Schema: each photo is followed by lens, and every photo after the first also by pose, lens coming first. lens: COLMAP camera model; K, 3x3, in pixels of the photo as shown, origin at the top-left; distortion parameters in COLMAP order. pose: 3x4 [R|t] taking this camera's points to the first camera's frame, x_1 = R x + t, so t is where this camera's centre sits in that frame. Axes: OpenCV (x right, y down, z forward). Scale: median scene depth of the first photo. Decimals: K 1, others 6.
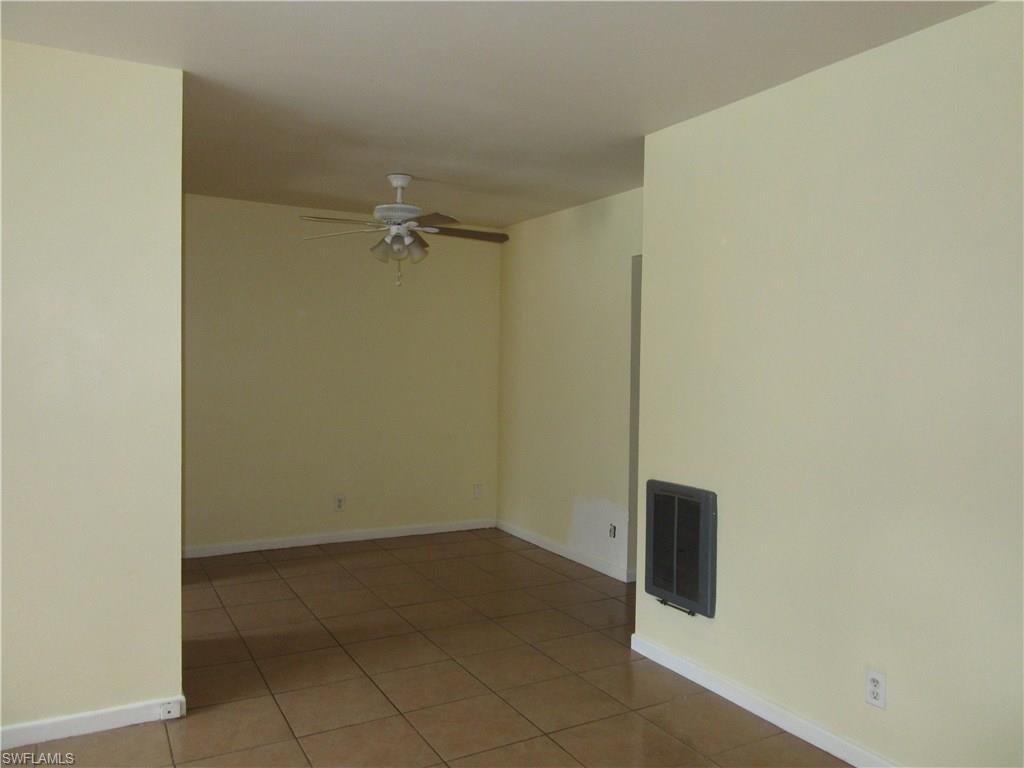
lens RADIAL K [[769.8, 0, 514.2], [0, 769.8, 390.6], [0, 0, 1]] dist [-0.012254, 0.013645]
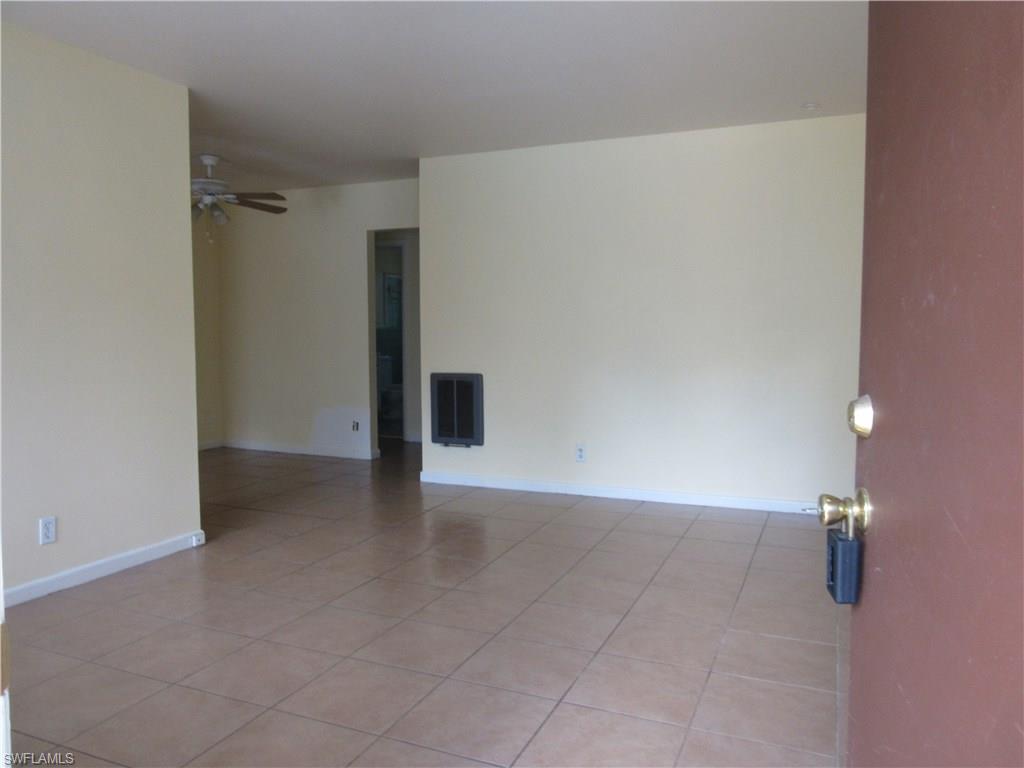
lens RADIAL K [[769.8, 0, 514.4], [0, 769.8, 389.8], [0, 0, 1]] dist [-0.012254, 0.013645]
pose [[0.792733, -0.066262, 0.605957, -0.675238], [0.037138, 0.997478, 0.060490, 0.058546], [-0.608437, -0.025448, 0.793194, -0.399010]]
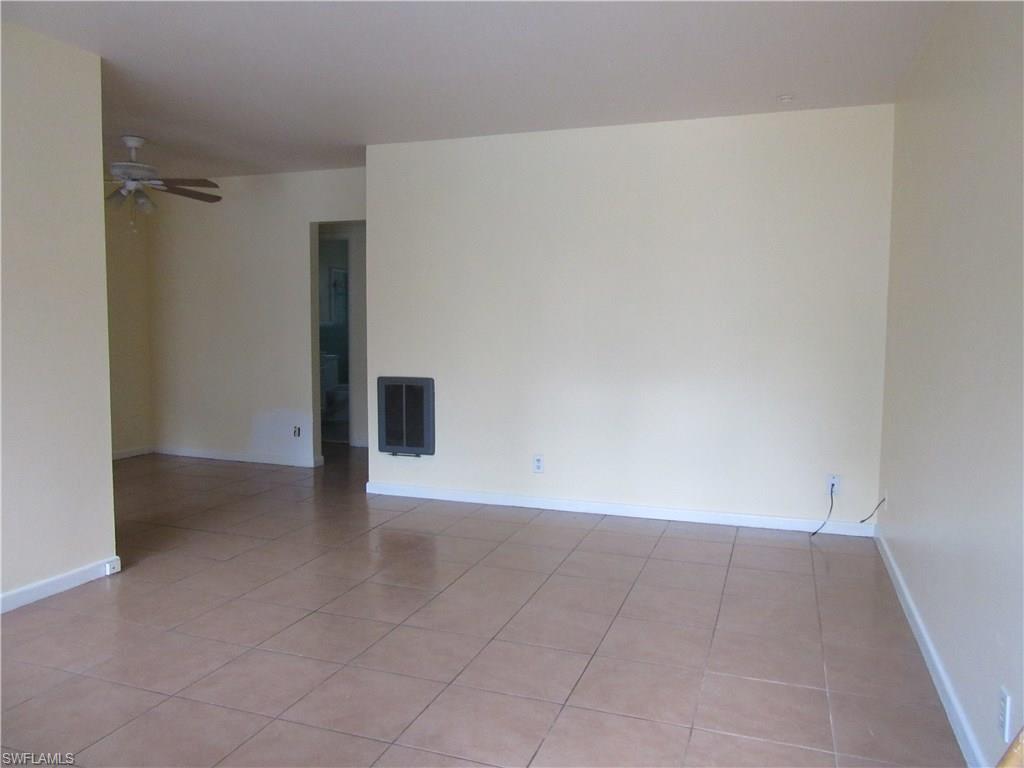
lens RADIAL K [[769.8, 0, 512.3], [0, 769.8, 386.5], [0, 0, 1]] dist [-0.012254, 0.013645]
pose [[0.754206, -0.065328, 0.653380, -0.618086], [0.029492, 0.997405, 0.065682, 0.042613], [-0.655975, -0.030269, 0.754176, -0.315899]]
